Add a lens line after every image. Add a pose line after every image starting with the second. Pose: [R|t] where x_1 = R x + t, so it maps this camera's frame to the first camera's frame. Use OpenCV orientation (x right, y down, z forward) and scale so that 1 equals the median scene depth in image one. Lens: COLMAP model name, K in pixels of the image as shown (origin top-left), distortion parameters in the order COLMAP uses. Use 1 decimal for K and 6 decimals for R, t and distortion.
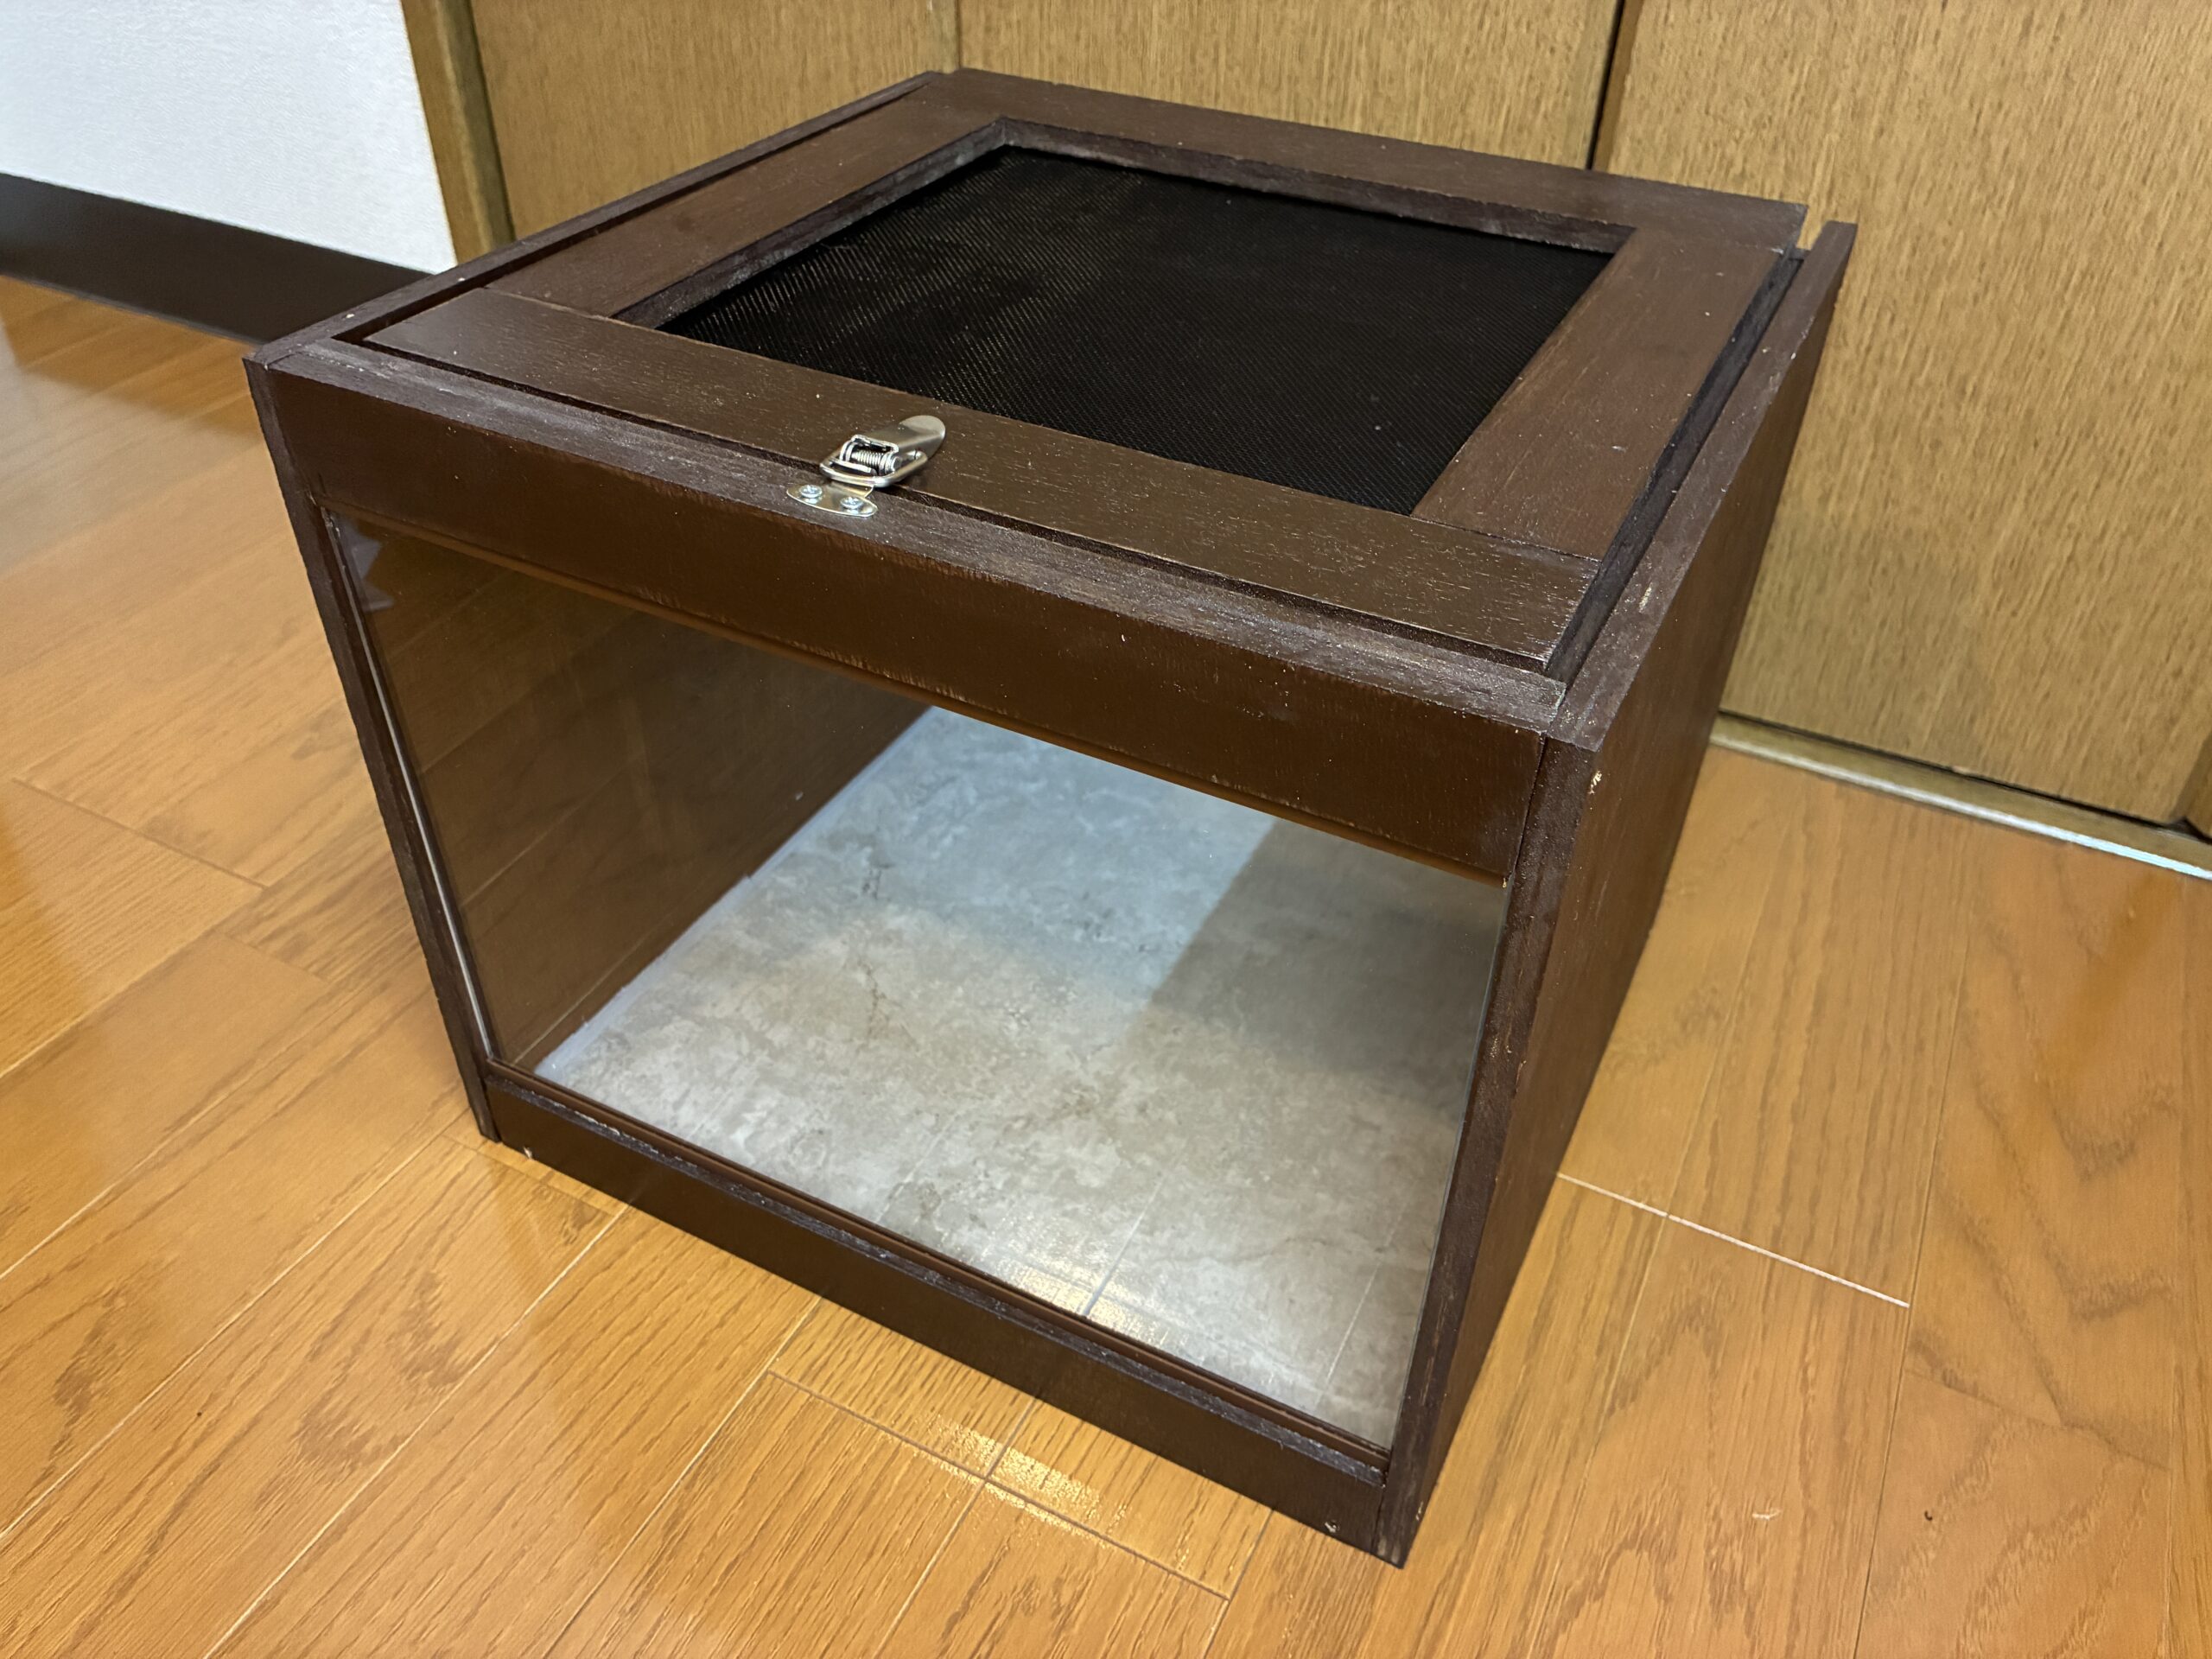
lens RADIAL K [[1689.0, 0, 1106.0], [0, 1689.0, 829.5], [0, 0, 1]] dist [0.072210, -0.114845]
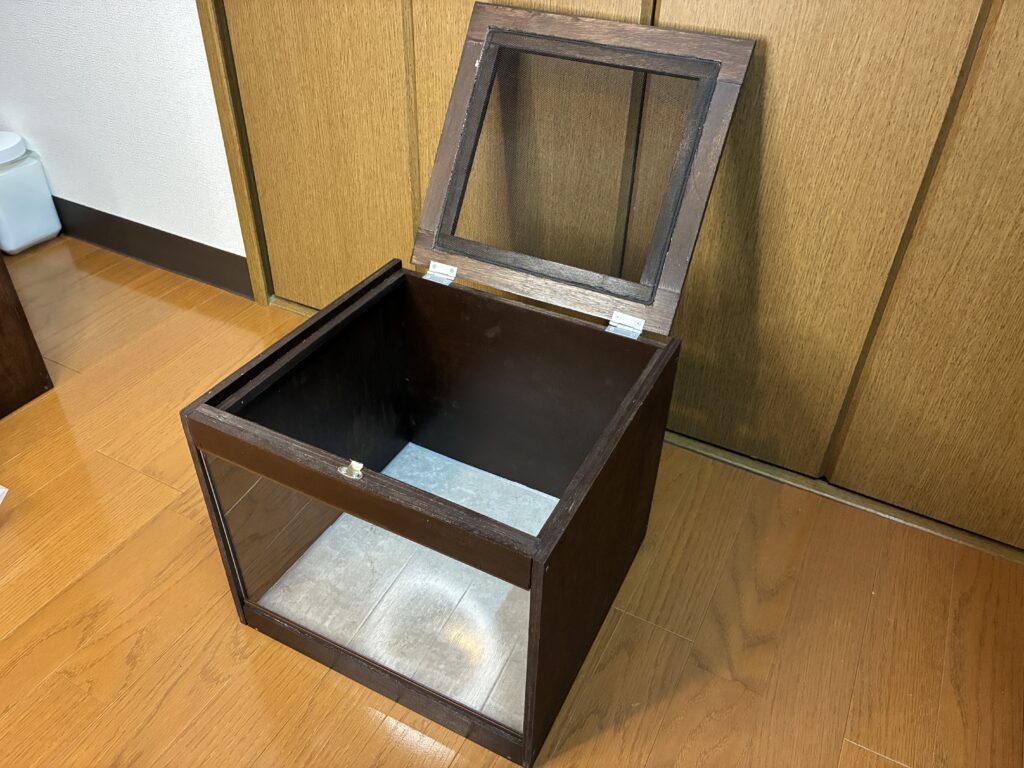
lens RADIAL K [[781.0, 0, 518.8], [0, 781.0, 384.2], [0, 0, 1]] dist [0.009617, 0.001054]
pose [[0.999879, 0.014870, -0.004562, 0.114086], [-0.014960, 0.999684, -0.020194, -0.145127], [0.004260, 0.020260, 0.999786, -0.412093]]
